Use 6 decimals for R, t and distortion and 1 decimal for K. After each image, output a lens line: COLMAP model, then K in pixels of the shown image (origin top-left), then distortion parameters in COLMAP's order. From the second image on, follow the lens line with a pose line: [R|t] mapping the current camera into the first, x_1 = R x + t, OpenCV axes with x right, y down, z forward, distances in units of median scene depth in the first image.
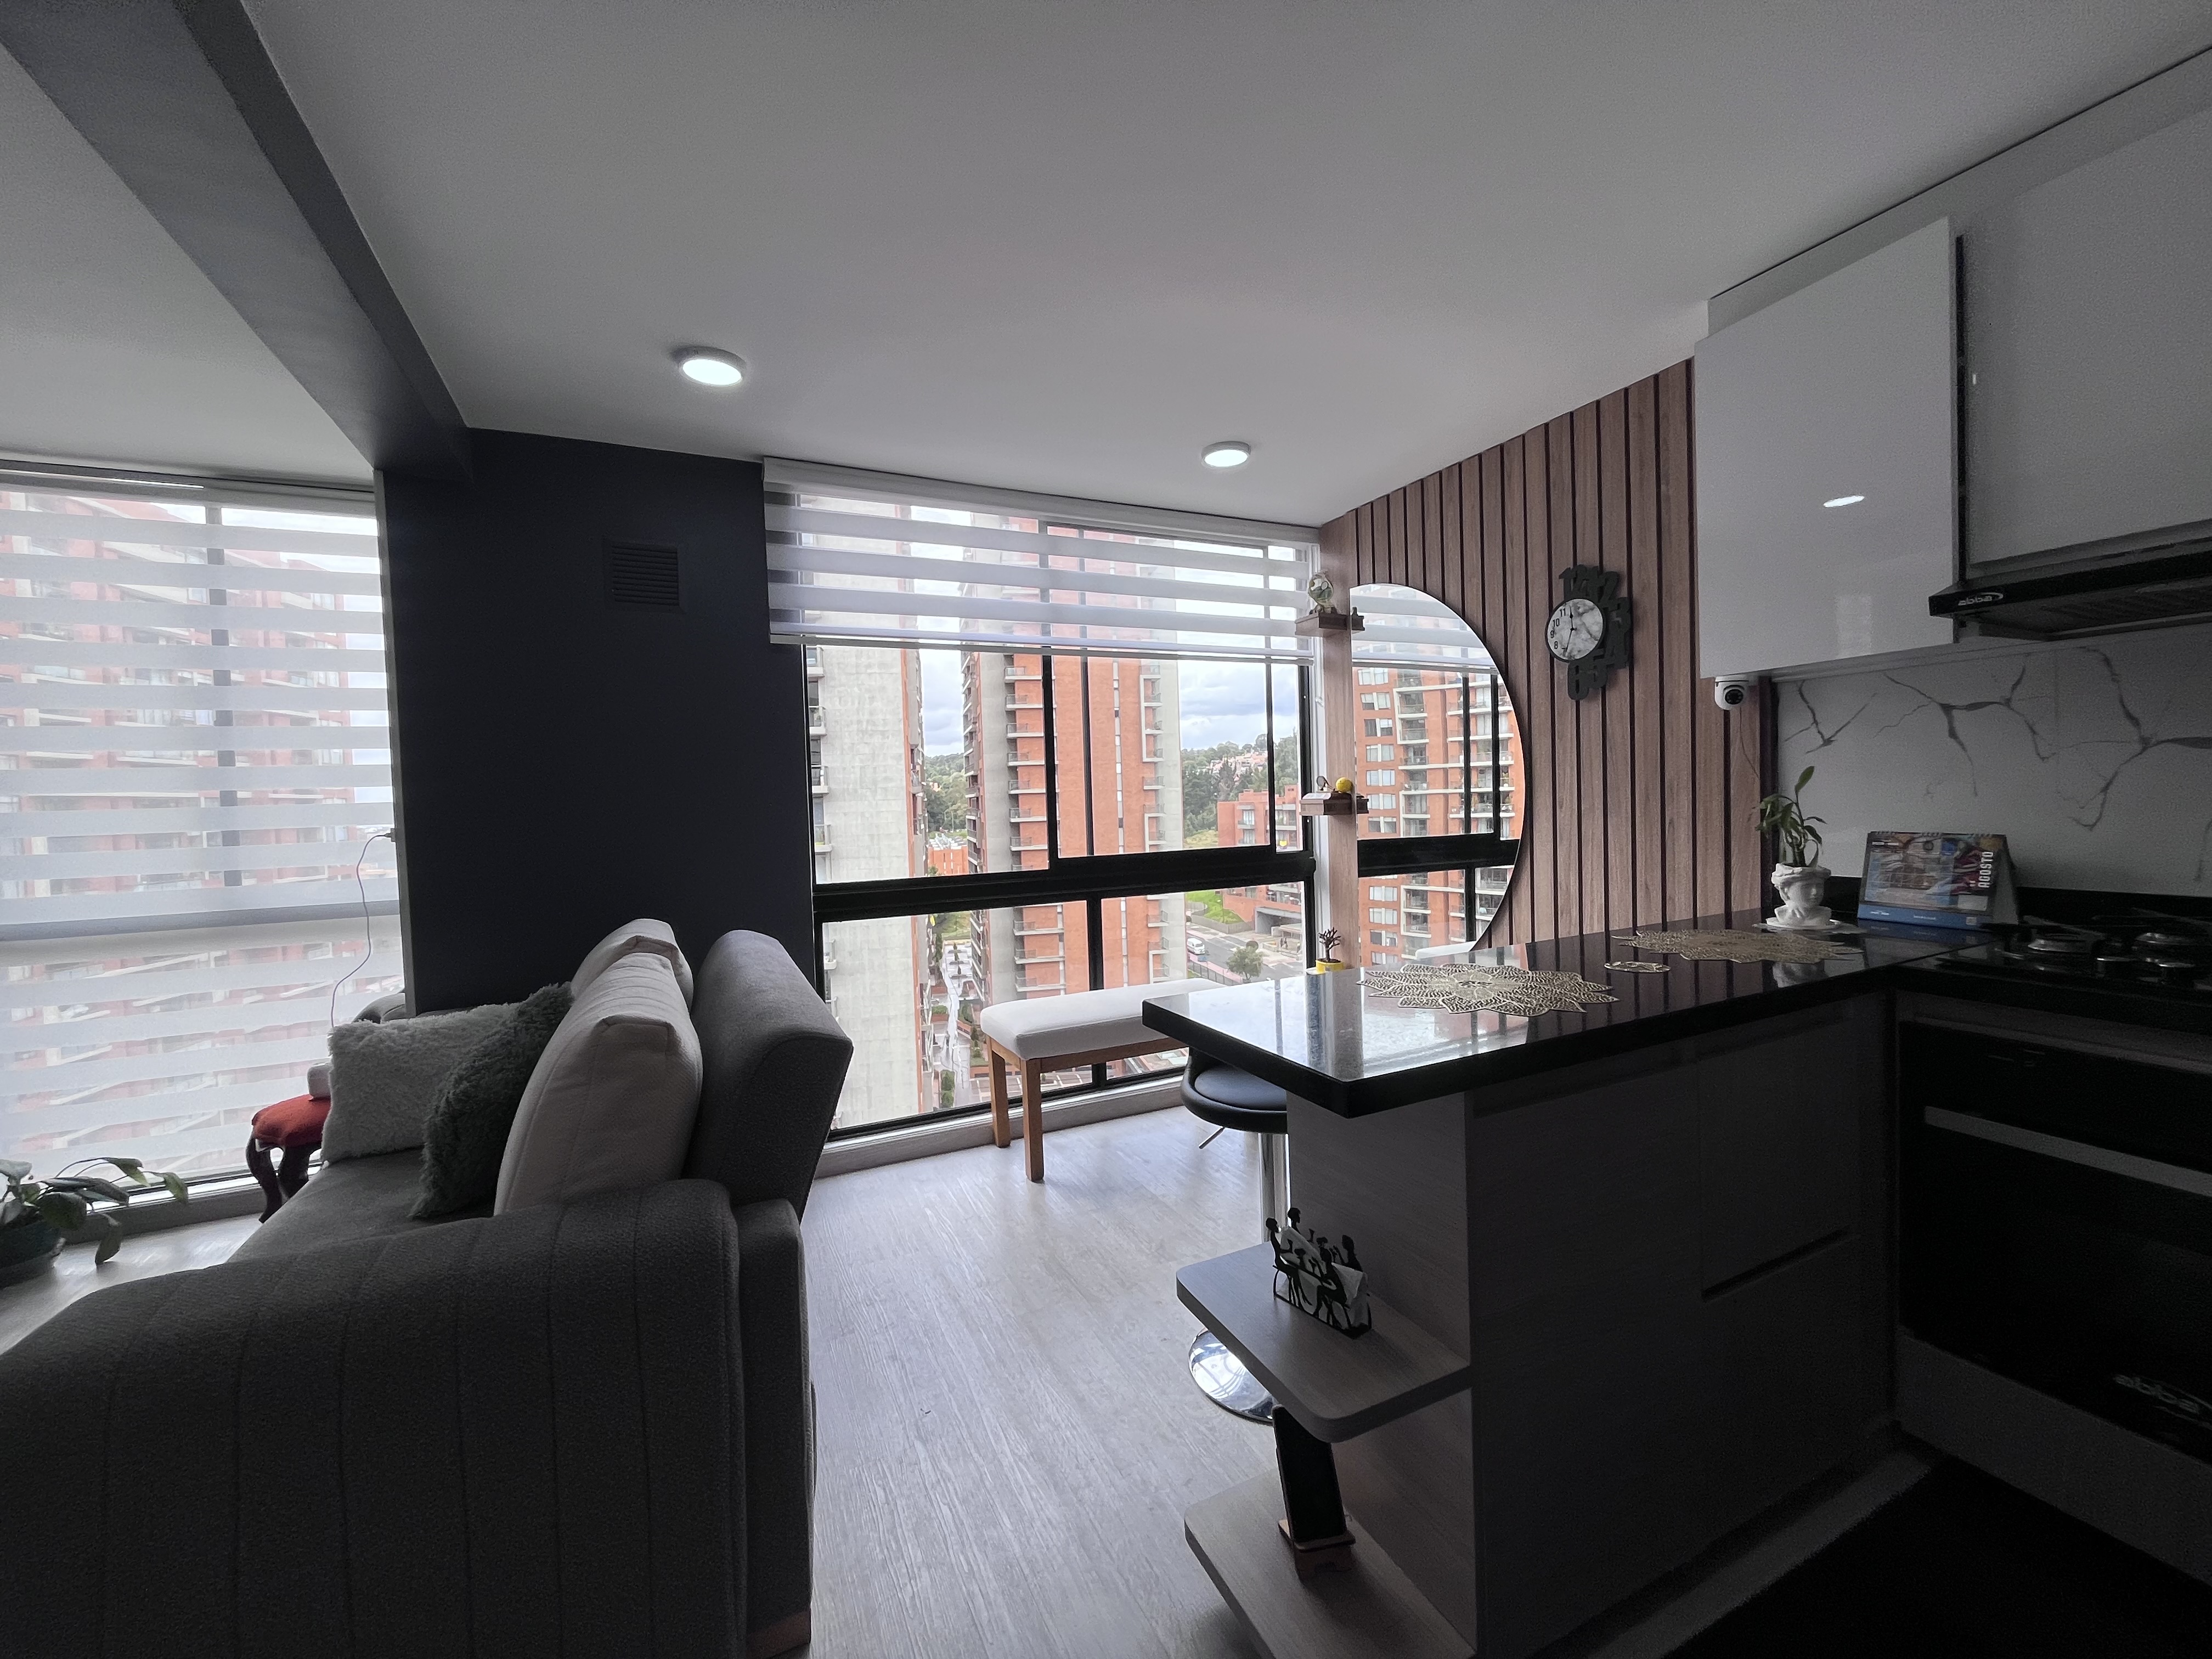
lens RADIAL K [[895.3, 0, 1109.7], [0, 895.3, 823.7], [0, 0, 1]] dist [-0.002322, -0.000471]
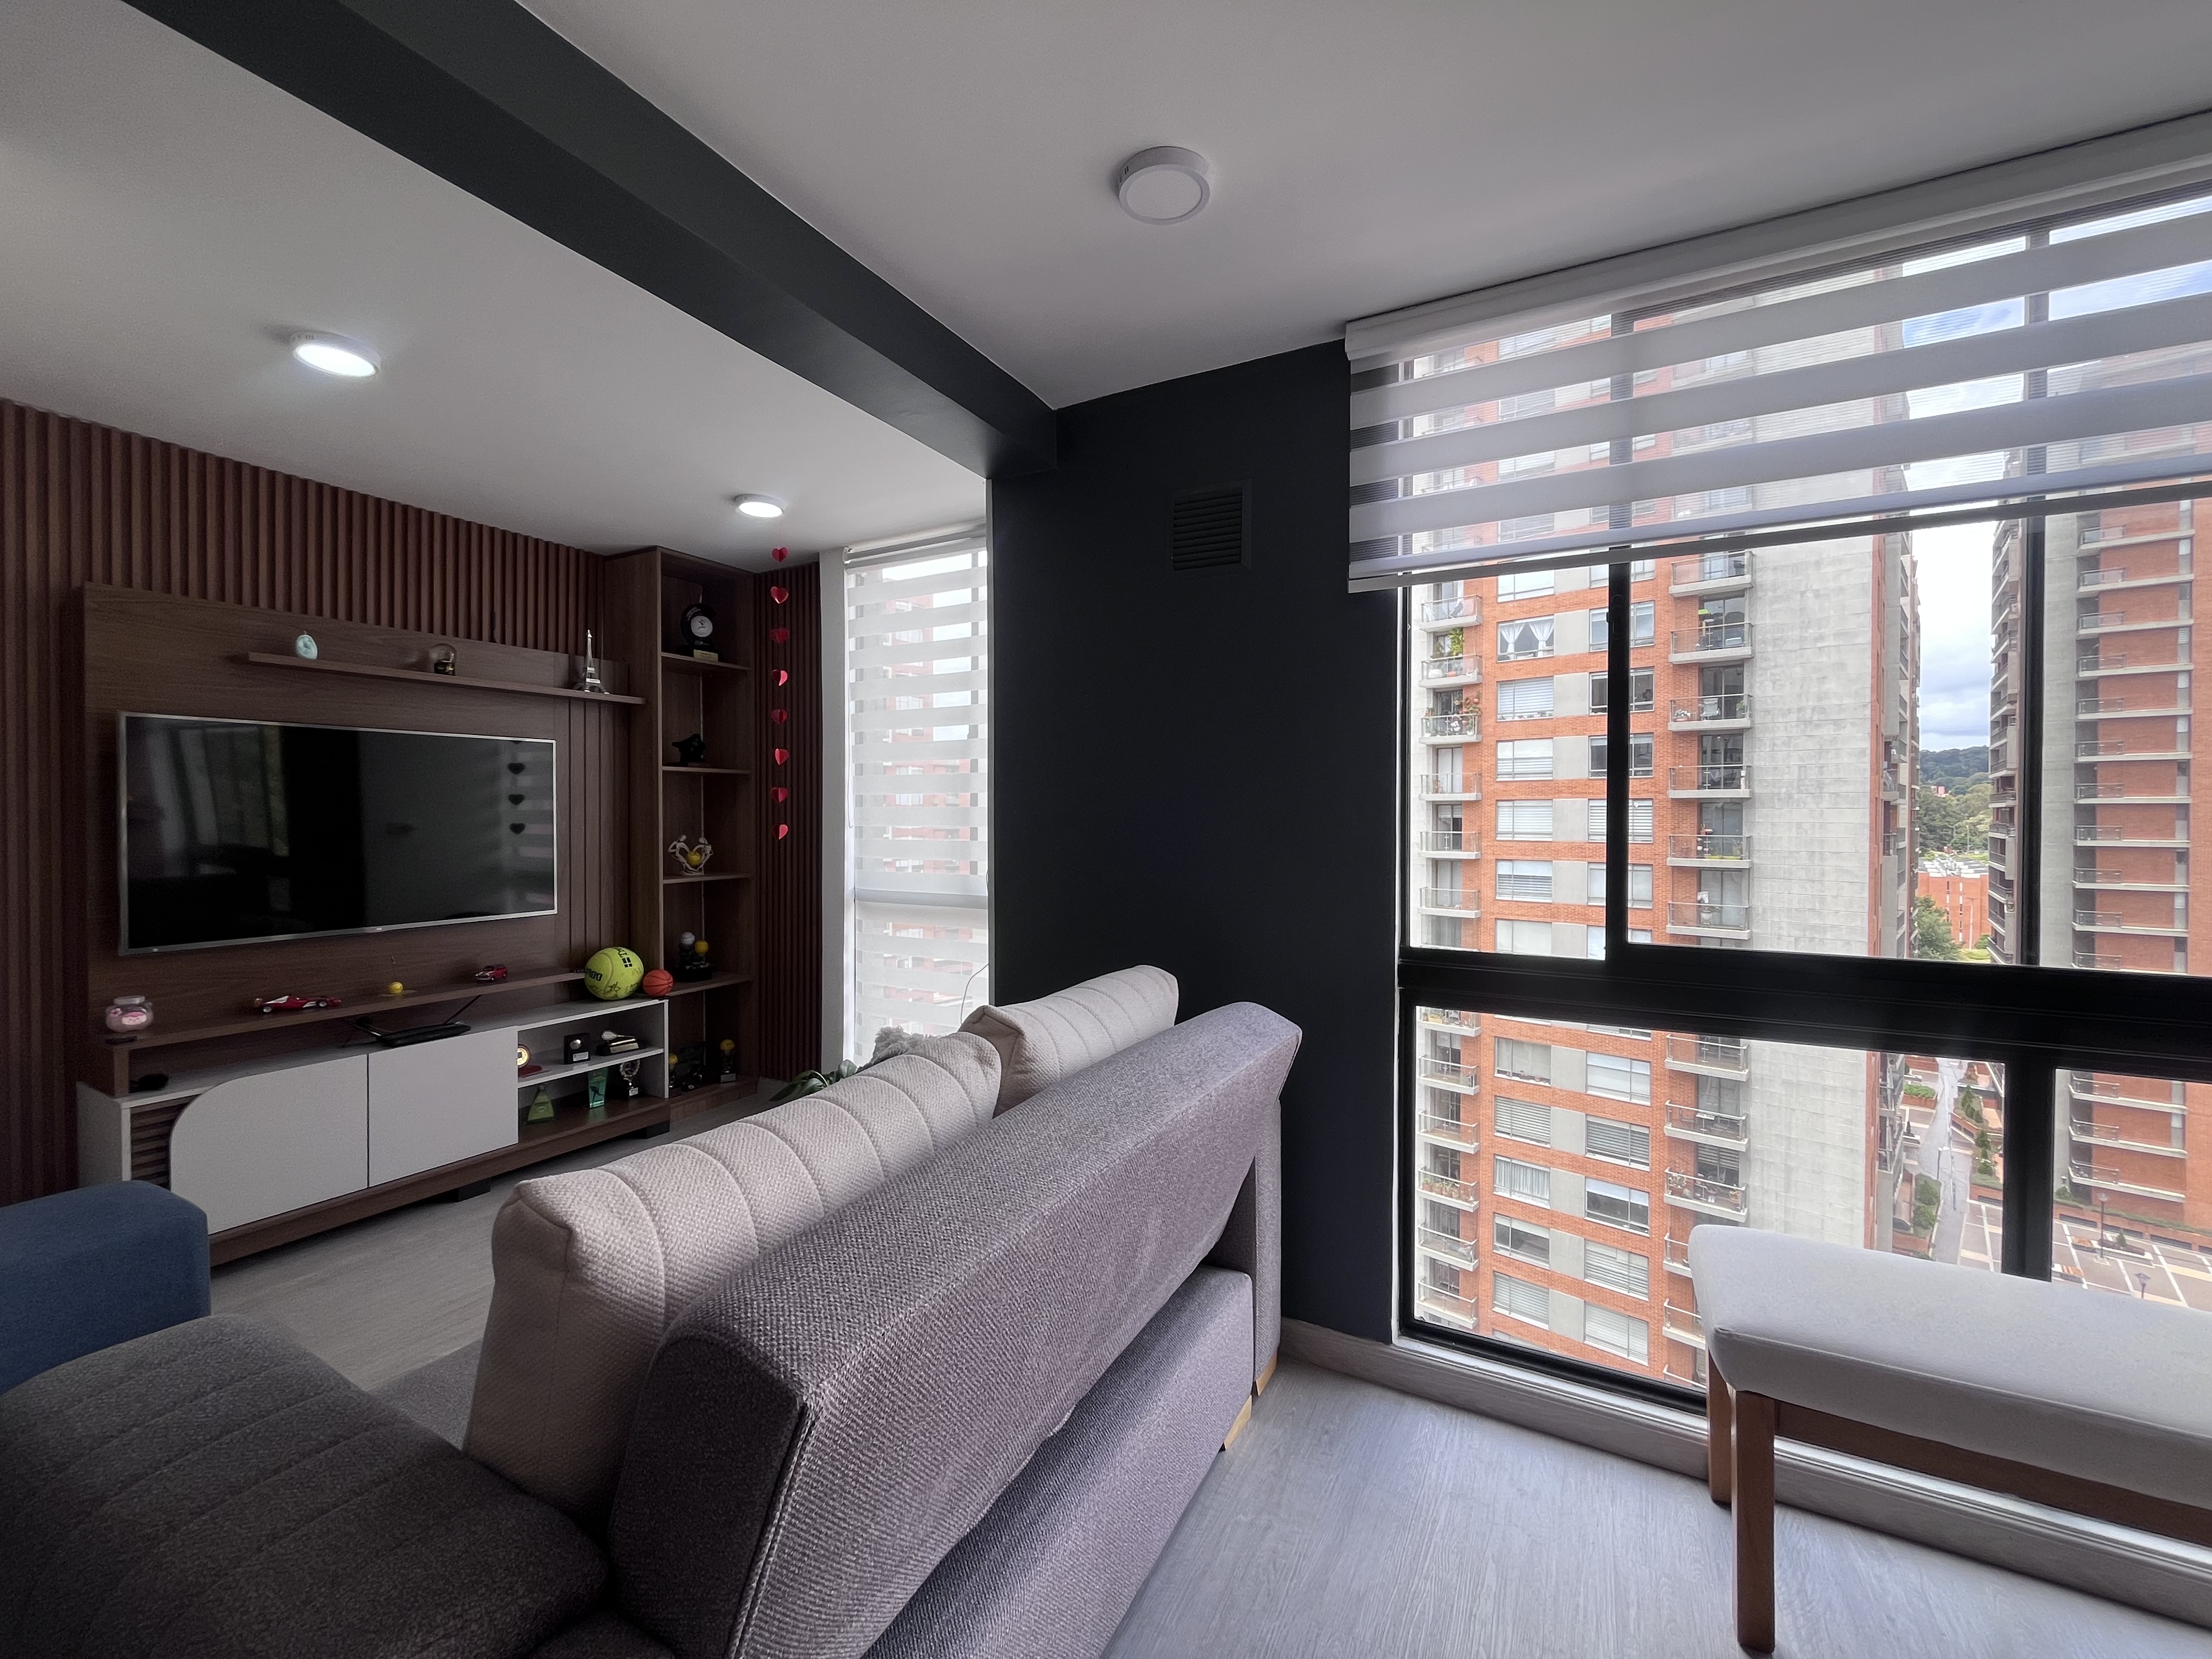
lens RADIAL K [[895.3, 0, 1109.7], [0, 895.3, 823.7], [0, 0, 1]] dist [-0.002322, -0.000471]
pose [[0.588718, 0.042949, -0.807197, 0.080303], [-0.043565, 0.998822, 0.021371, -0.029805], [0.807164, 0.022584, 0.589895, 0.446116]]
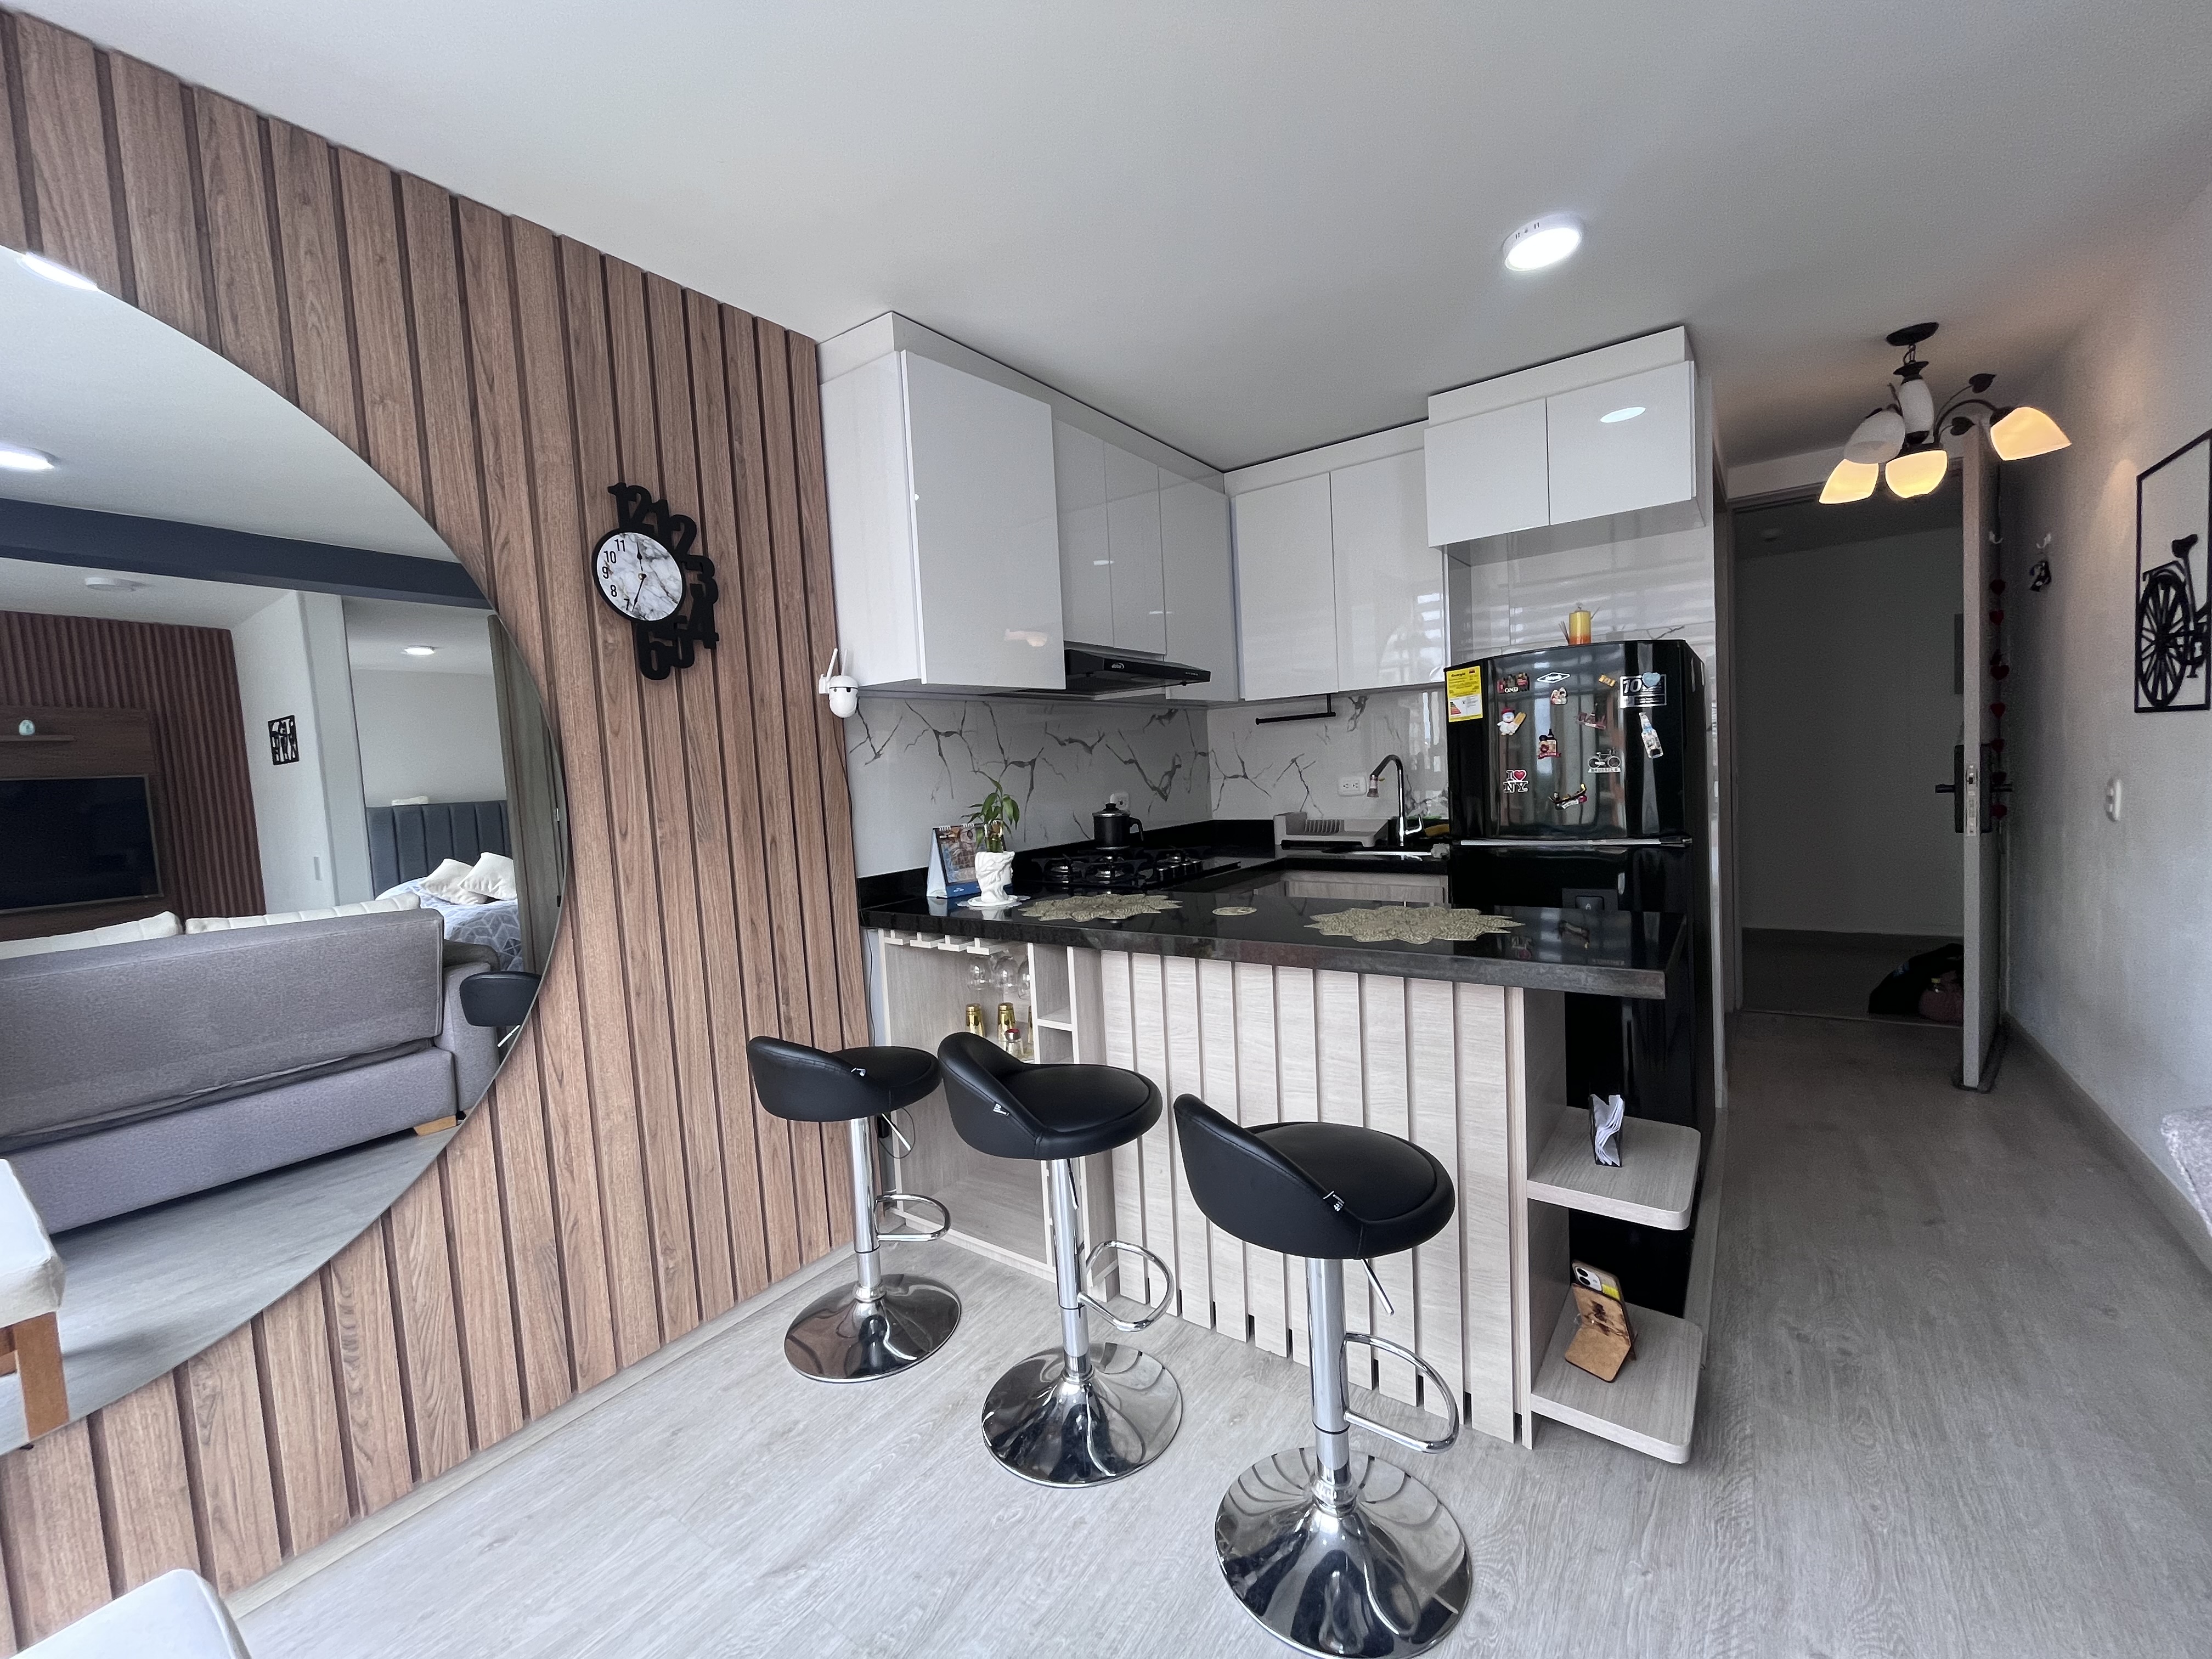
lens RADIAL K [[885.7, 0, 1106.0], [0, 885.7, 829.5], [0, 0, 1]] dist [-0.015242, -0.000089]
pose [[-0.482914, -0.000448, 0.875668, -0.233751], [0.098919, 0.993571, 0.055060, -0.023437], [-0.870063, 0.113209, -0.479765, 0.968402]]
